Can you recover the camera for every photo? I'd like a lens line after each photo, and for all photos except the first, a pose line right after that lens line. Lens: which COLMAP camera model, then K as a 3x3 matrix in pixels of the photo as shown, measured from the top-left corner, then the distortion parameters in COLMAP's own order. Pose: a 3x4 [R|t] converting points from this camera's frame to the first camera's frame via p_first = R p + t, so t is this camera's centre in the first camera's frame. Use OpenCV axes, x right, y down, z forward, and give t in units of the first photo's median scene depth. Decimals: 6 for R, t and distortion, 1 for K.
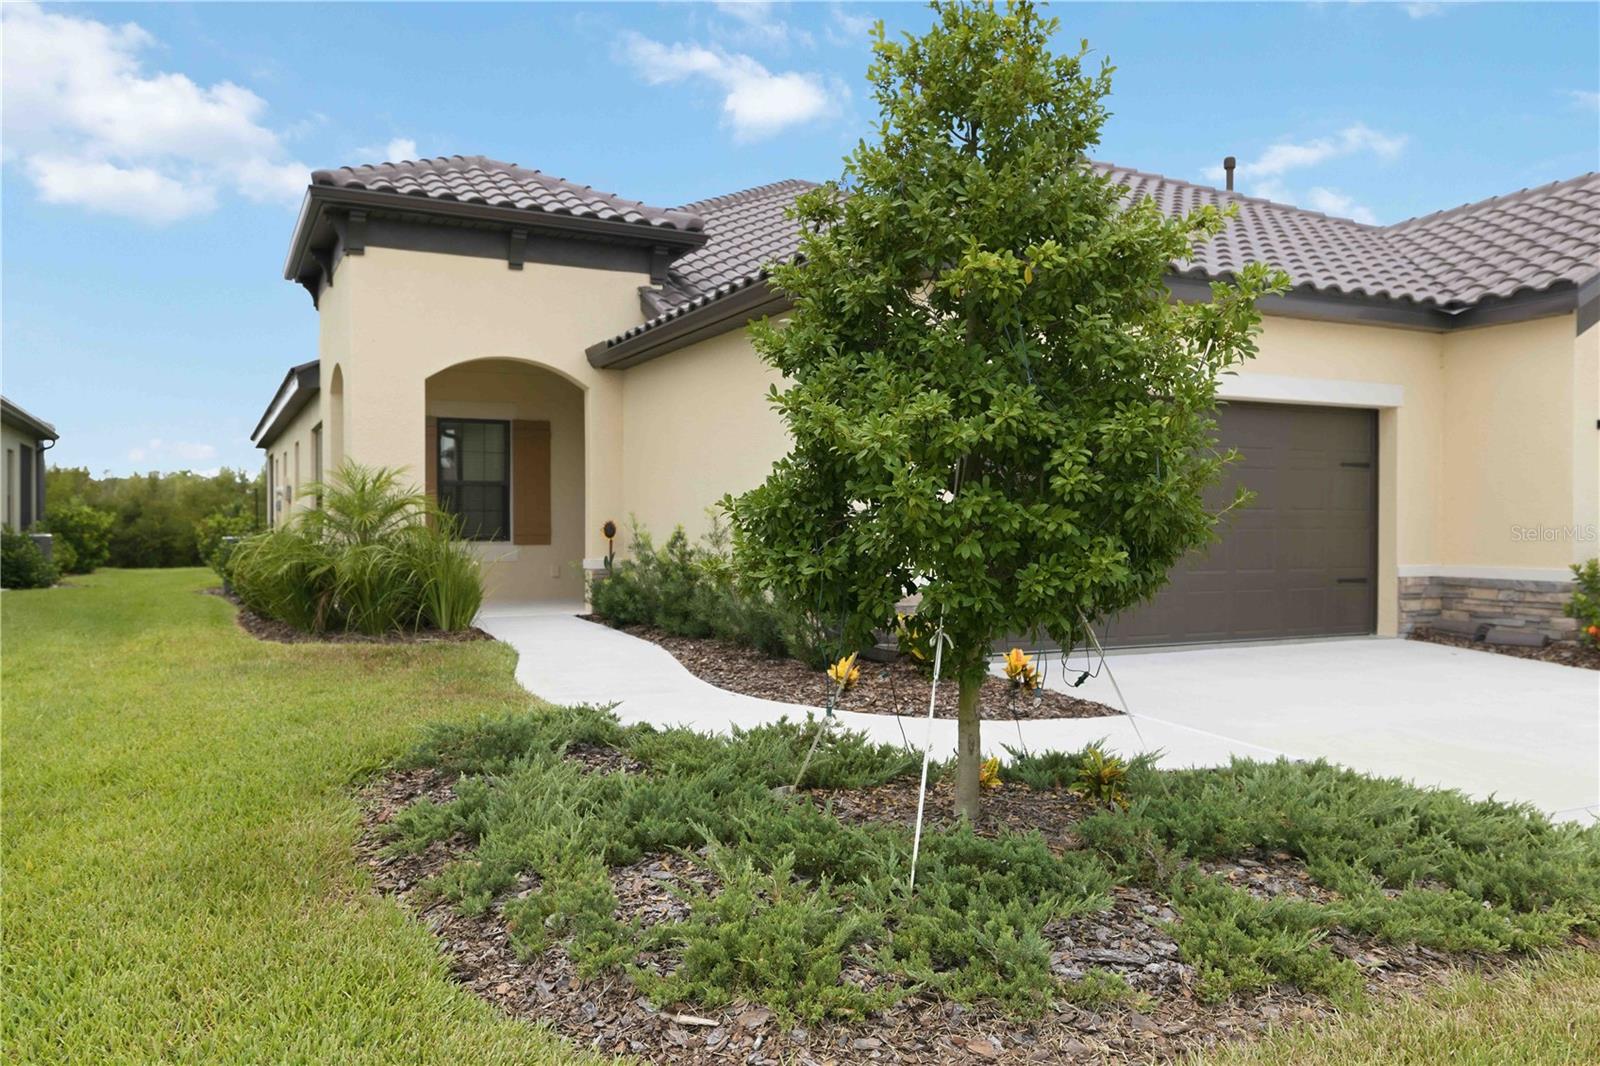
lens RADIAL K [[1198.2, 0, 800.0], [0, 1198.2, 533.0], [0, 0, 1]] dist [-0.000801, -0.000576]
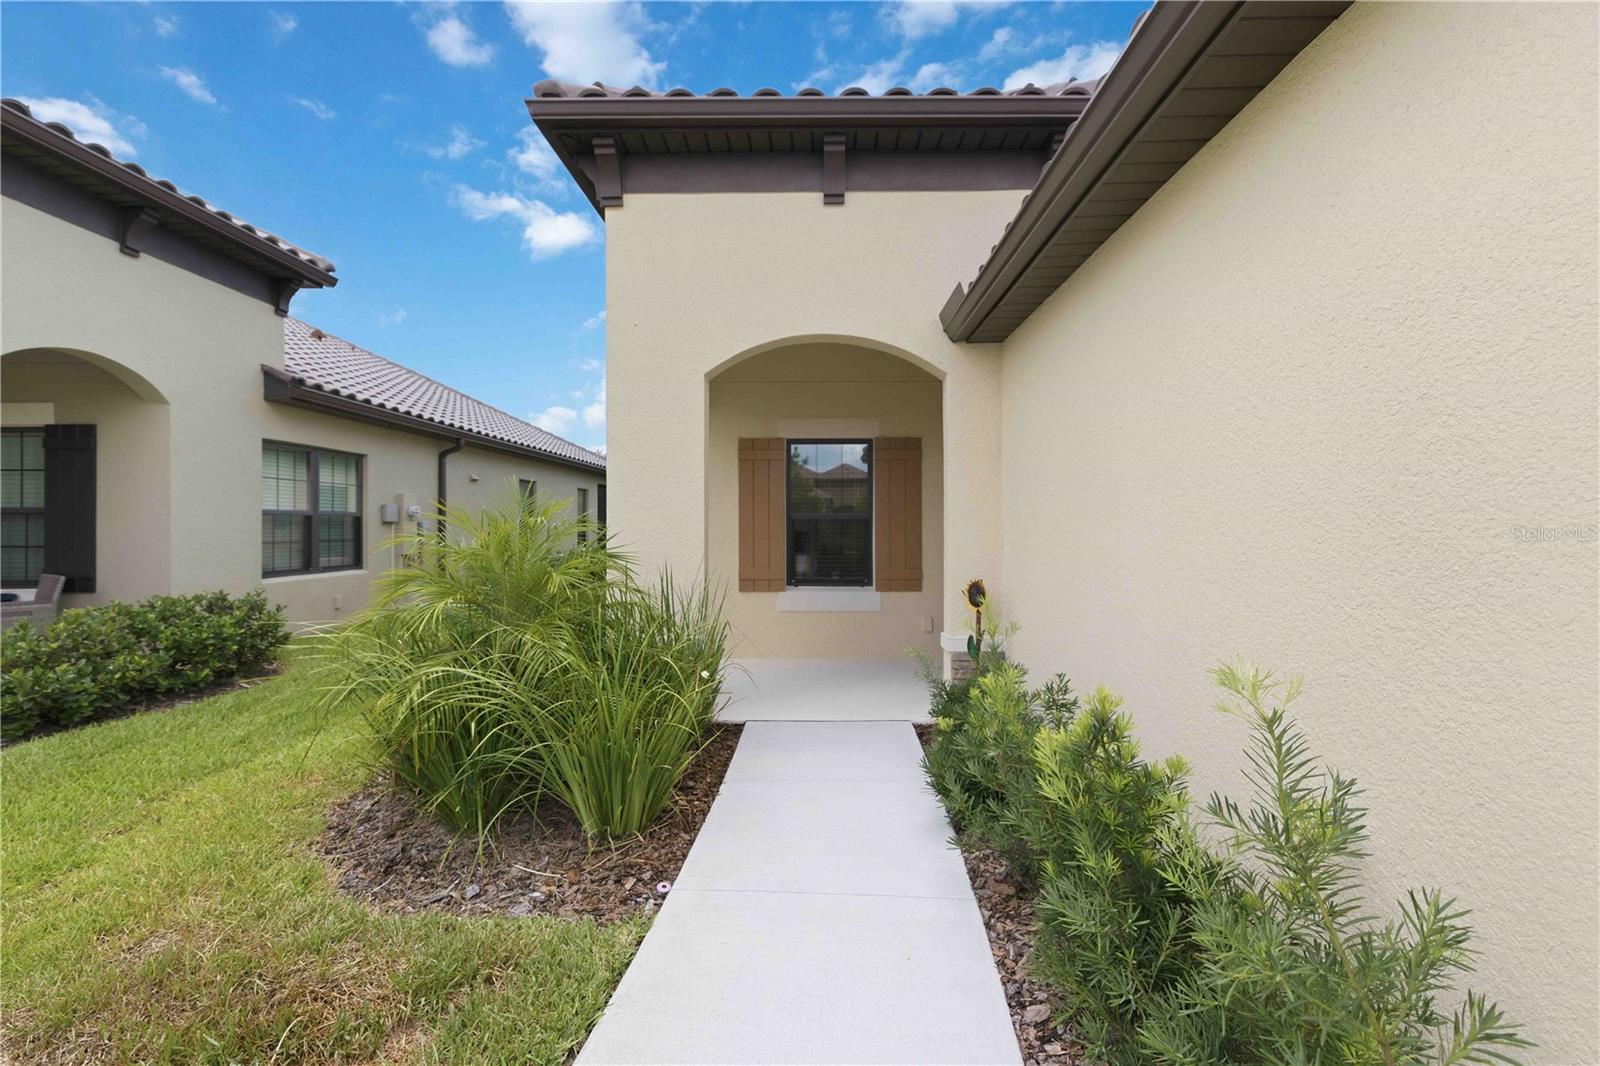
lens RADIAL K [[712.3, 0, 800.0], [0, 712.3, 533.0], [0, 0, 1]] dist [0.000394, 0.000035]
pose [[0.883850, 0.000262, -0.467771, -0.076755], [0.001942, 0.999989, 0.004228, -0.042579], [0.467767, -0.004646, 0.883840, 0.731440]]
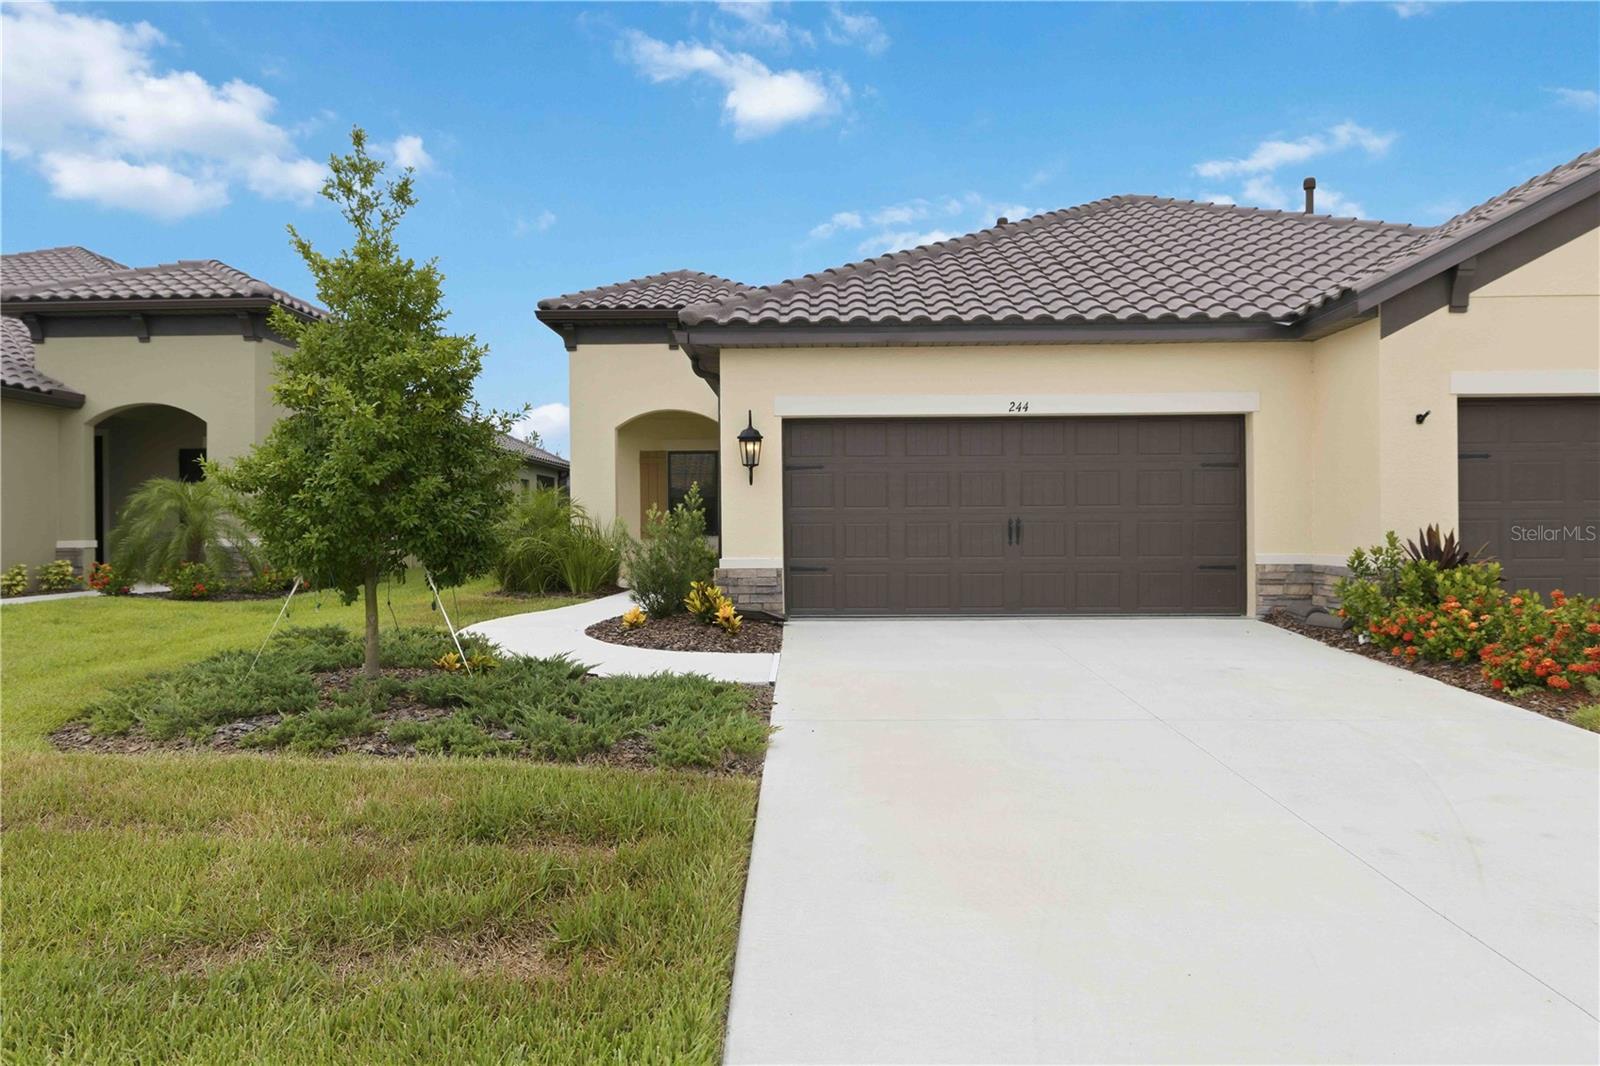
lens RADIAL K [[1033.9, 0, 800.0], [0, 1033.9, 533.0], [0, 0, 1]] dist [-0.001419, -0.000170]
pose [[0.876560, 0.000111, -0.481293, 0.580963], [-0.002711, 0.999985, -0.004708, 0.013238], [0.481285, 0.005432, 0.876547, -0.045330]]
